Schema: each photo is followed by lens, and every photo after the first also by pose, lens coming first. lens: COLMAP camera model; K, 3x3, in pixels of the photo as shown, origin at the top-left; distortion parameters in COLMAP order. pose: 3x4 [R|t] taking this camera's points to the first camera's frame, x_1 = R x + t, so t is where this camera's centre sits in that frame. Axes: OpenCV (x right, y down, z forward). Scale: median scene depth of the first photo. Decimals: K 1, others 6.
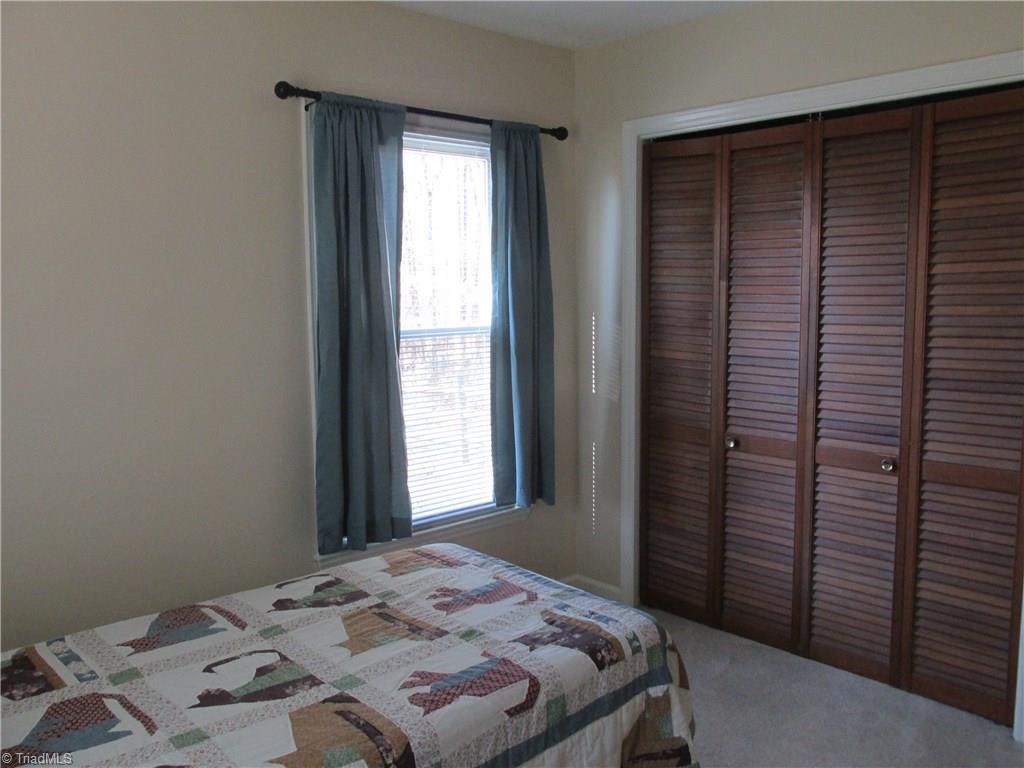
lens RADIAL K [[858.1, 0, 513.1], [0, 858.1, 383.9], [0, 0, 1]] dist [-0.038638, -0.005782]
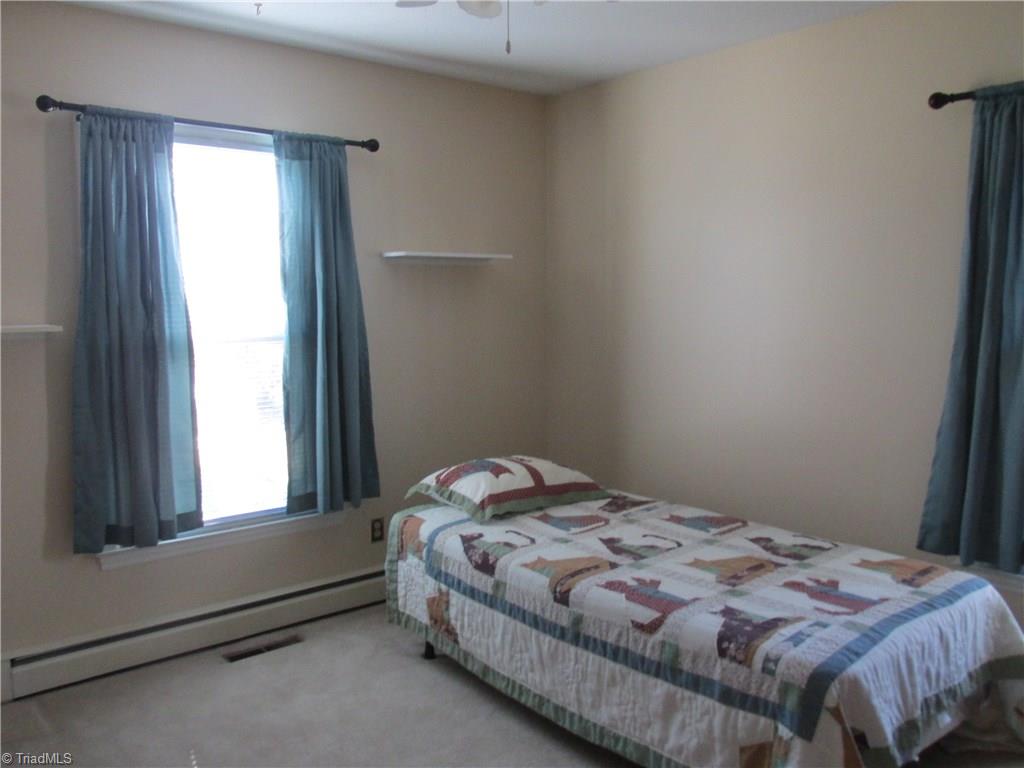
lens RADIAL K [[858.1, 0, 512.8], [0, 858.1, 385.1], [0, 0, 1]] dist [-0.038638, -0.005782]
pose [[-0.042454, 0.123190, -0.991475, 1.093167], [-0.112232, 0.985500, 0.127253, -0.096243], [0.992775, 0.116677, -0.028013, 0.725741]]
